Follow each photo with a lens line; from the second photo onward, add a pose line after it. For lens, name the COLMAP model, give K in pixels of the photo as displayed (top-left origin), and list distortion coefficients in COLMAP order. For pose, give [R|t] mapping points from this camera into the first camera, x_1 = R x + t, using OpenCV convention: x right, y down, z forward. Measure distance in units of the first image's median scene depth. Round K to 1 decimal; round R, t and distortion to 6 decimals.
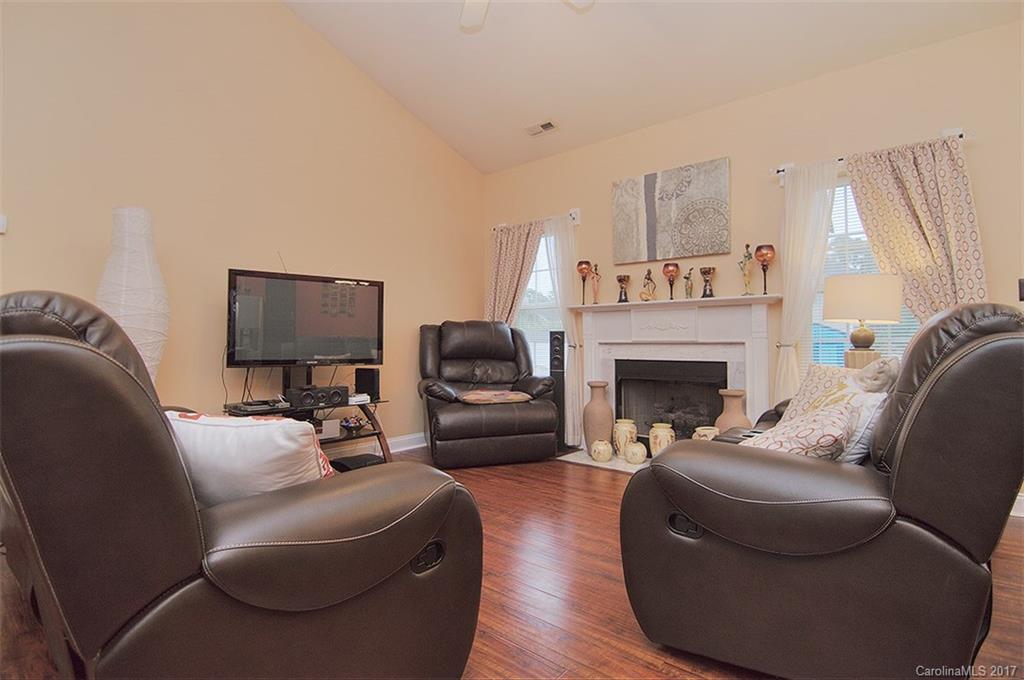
lens RADIAL K [[498.9, 0, 512.7], [0, 498.9, 328.3], [0, 0, 1]] dist [-0.001792, -0.000587]
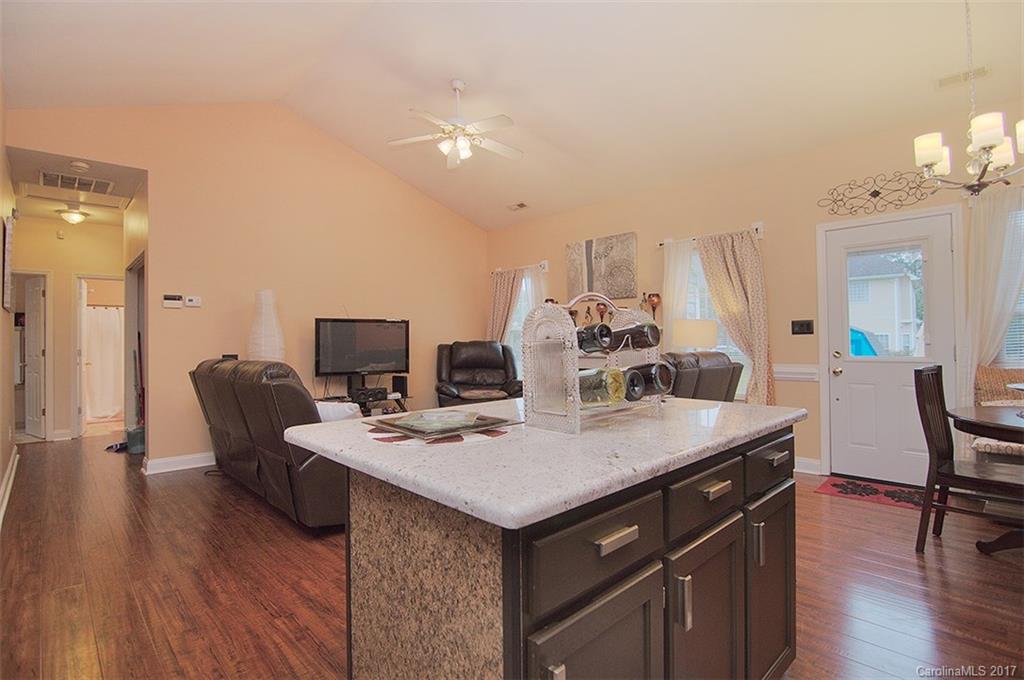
lens RADIAL K [[498.9, 0, 512.7], [0, 498.9, 328.3], [0, 0, 1]] dist [-0.001792, -0.000587]
pose [[0.993495, -0.013933, -0.113019, 0.223439], [0.014474, 0.999887, 0.003964, -0.065649], [0.112951, -0.005574, 0.993585, -0.474383]]
